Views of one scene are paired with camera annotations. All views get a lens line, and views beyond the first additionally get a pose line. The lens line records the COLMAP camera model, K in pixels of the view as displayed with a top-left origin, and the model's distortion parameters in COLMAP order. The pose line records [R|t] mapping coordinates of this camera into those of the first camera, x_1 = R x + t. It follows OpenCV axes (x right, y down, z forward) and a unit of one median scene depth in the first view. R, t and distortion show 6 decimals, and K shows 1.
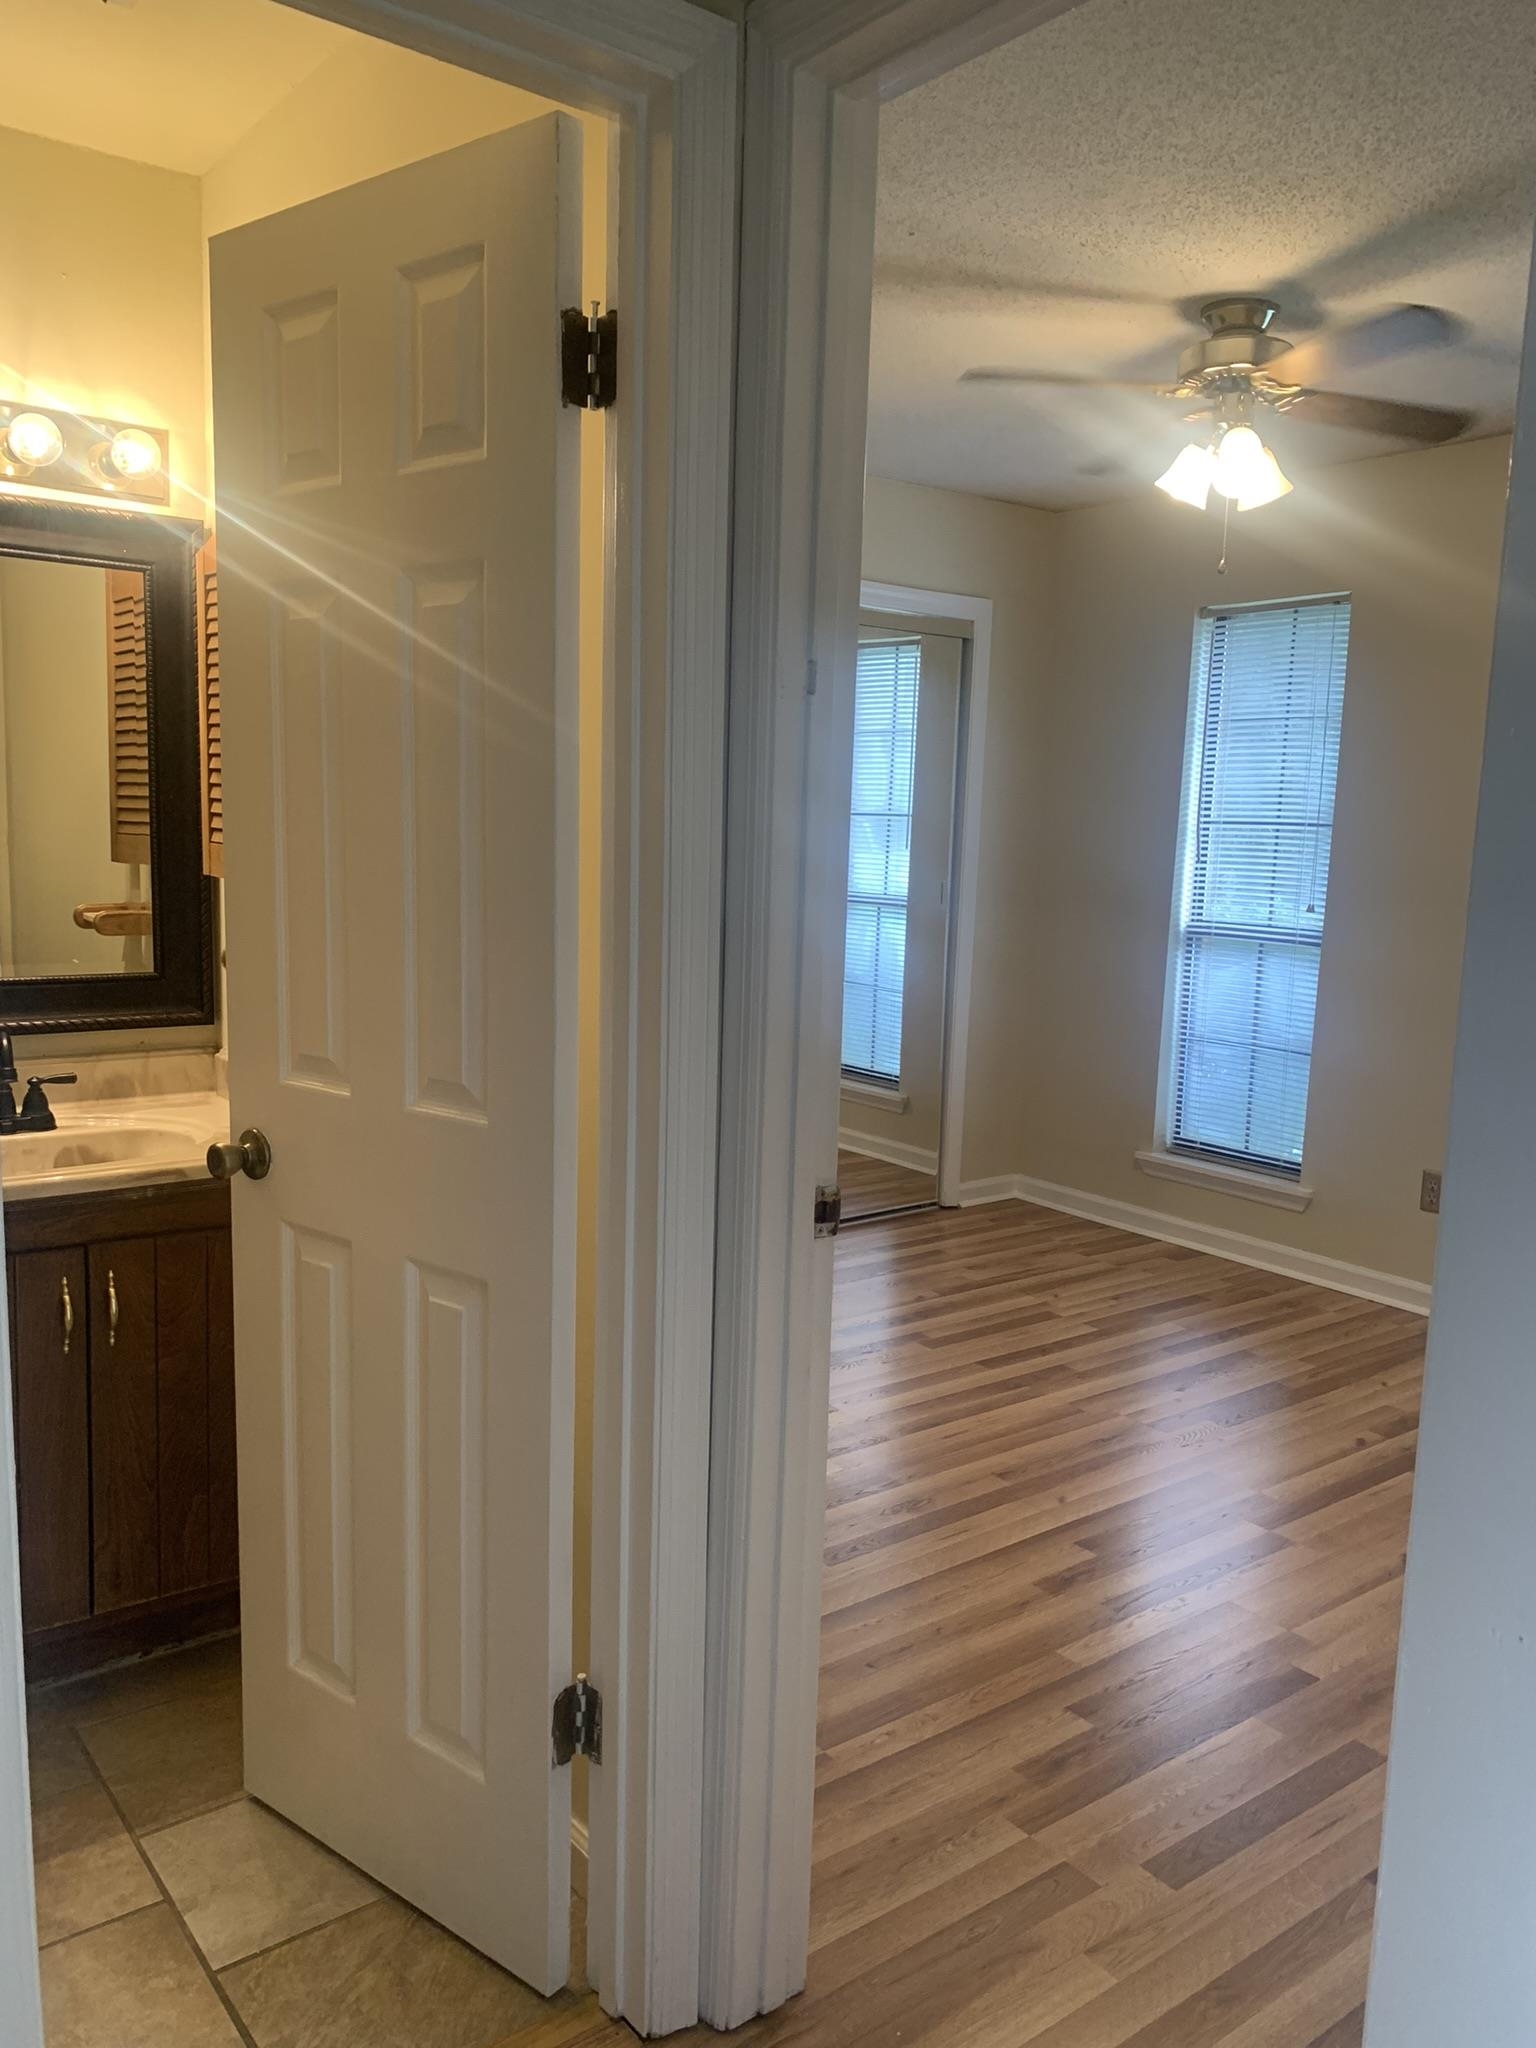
lens RADIAL K [[1549.3, 0, 744.5], [0, 1549.3, 1054.2], [0, 0, 1]] dist [0.046190, -0.058820]
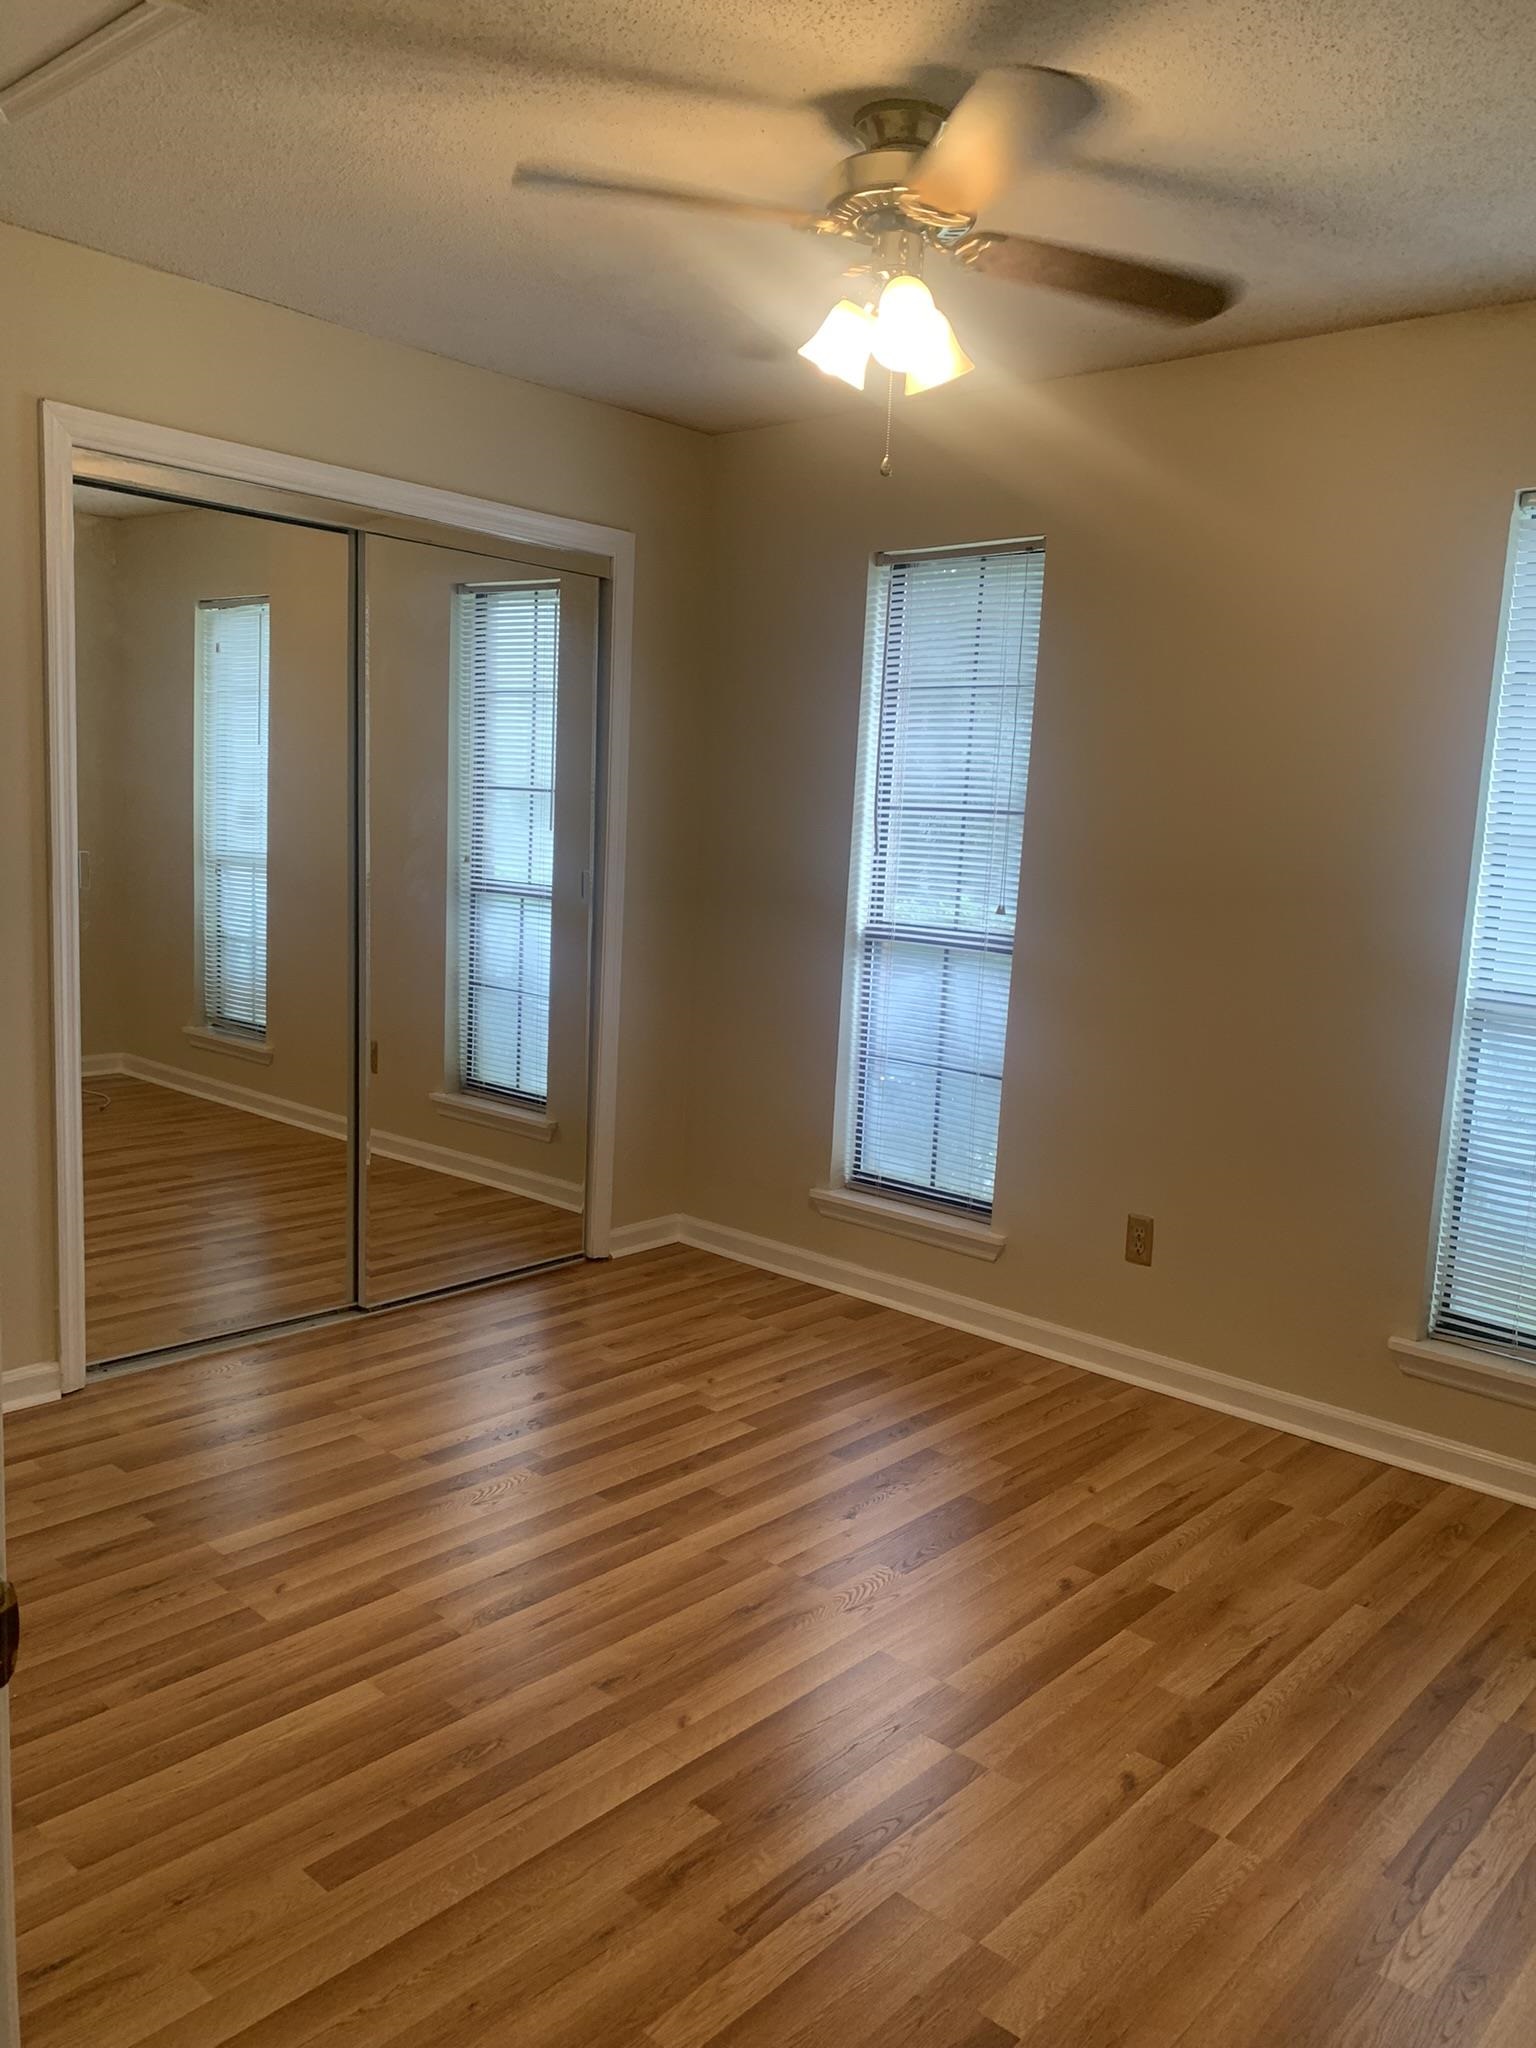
lens RADIAL K [[1549.3, 0, 748.7], [0, 1549.3, 1028.0], [0, 0, 1]] dist [0.046190, -0.058820]
pose [[0.983011, -0.005284, 0.183469, 0.068815], [0.006451, 0.999963, -0.005762, -0.024107], [-0.183432, 0.006848, 0.983009, 0.184695]]
